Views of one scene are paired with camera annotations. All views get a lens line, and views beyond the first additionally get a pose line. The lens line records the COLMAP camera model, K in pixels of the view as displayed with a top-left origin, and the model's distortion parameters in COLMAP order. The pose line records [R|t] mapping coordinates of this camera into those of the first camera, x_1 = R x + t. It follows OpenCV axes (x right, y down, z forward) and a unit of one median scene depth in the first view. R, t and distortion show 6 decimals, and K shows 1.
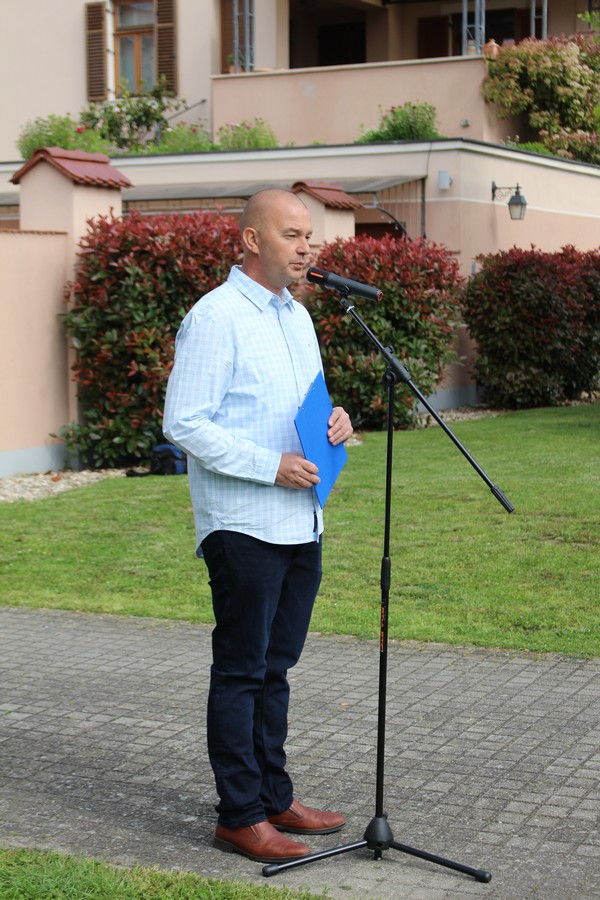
lens RADIAL K [[1877.9, 0, 300.0], [0, 1877.9, 450.0], [0, 0, 1]] dist [0.025503, 0.227184]
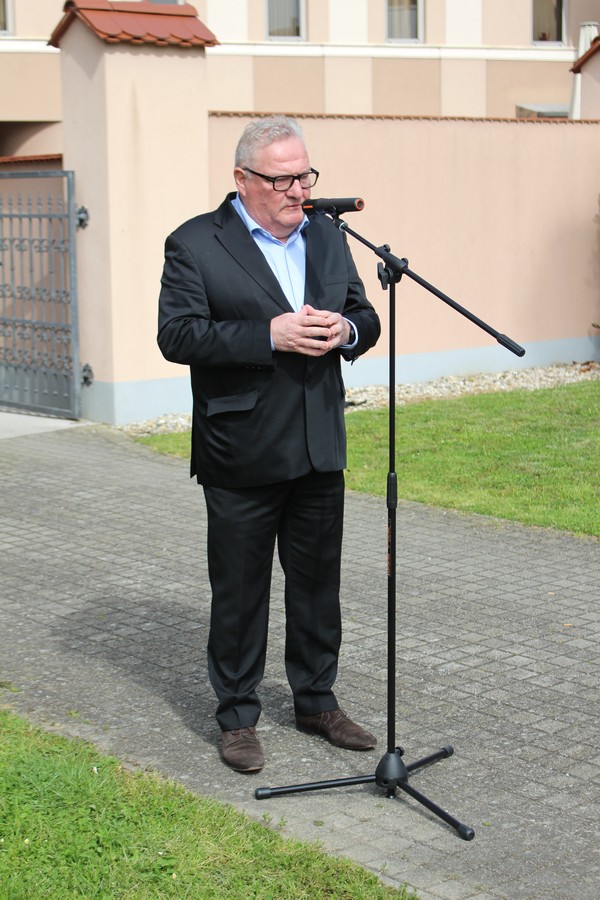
lens RADIAL K [[1774.7, 0, 300.0], [0, 1774.7, 450.0], [0, 0, 1]] dist [0.012829, 0.137455]
pose [[0.900531, 0.054764, -0.431329, 0.141632], [-0.026573, 0.997114, 0.071121, -0.005164], [0.433979, -0.052585, 0.899387, 0.078733]]
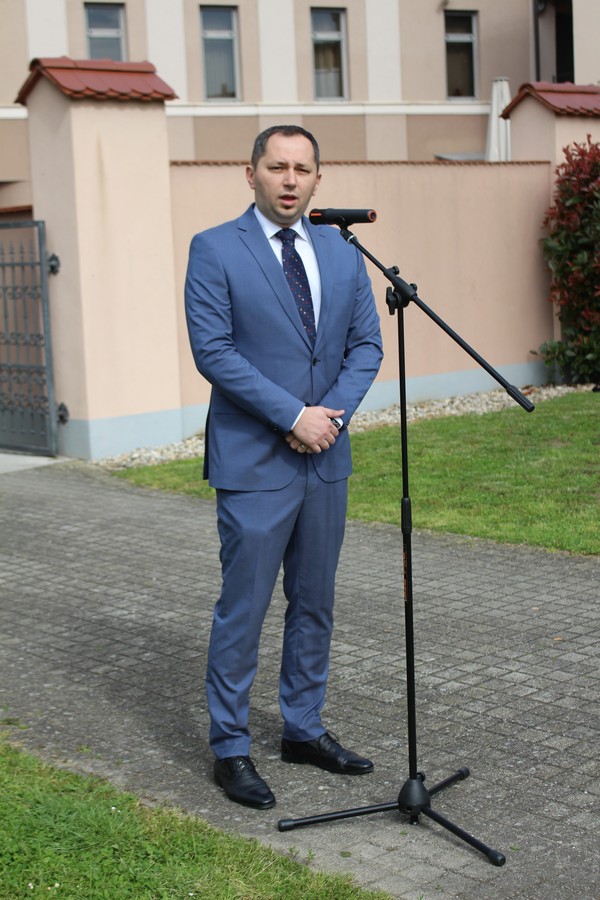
lens RADIAL K [[1613.3, 0, 300.0], [0, 1613.3, 450.0], [0, 0, 1]] dist [-0.012126, 0.122092]
pose [[0.917684, 0.016487, -0.396968, 0.115750], [0.005698, 0.998490, 0.054642, -0.003361], [0.397269, -0.052406, 0.916205, 0.101177]]
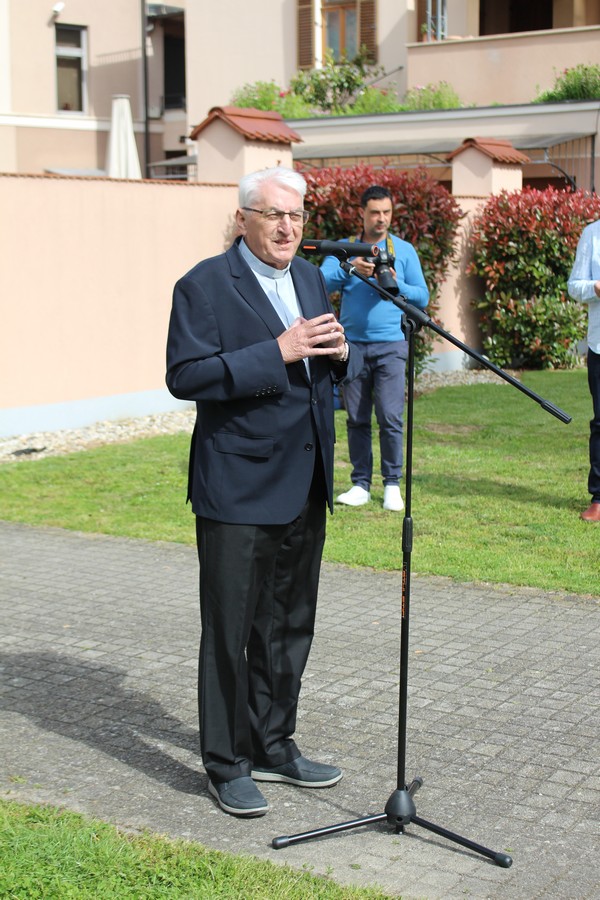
lens RADIAL K [[1628.0, 0, 300.0], [0, 1628.0, 450.0], [0, 0, 1]] dist [-0.010206, 0.120214]
pose [[0.991388, 0.016509, -0.129915, 0.036600], [-0.010969, 0.999004, 0.043247, -0.004139], [0.130500, -0.041450, 0.990581, 0.071993]]
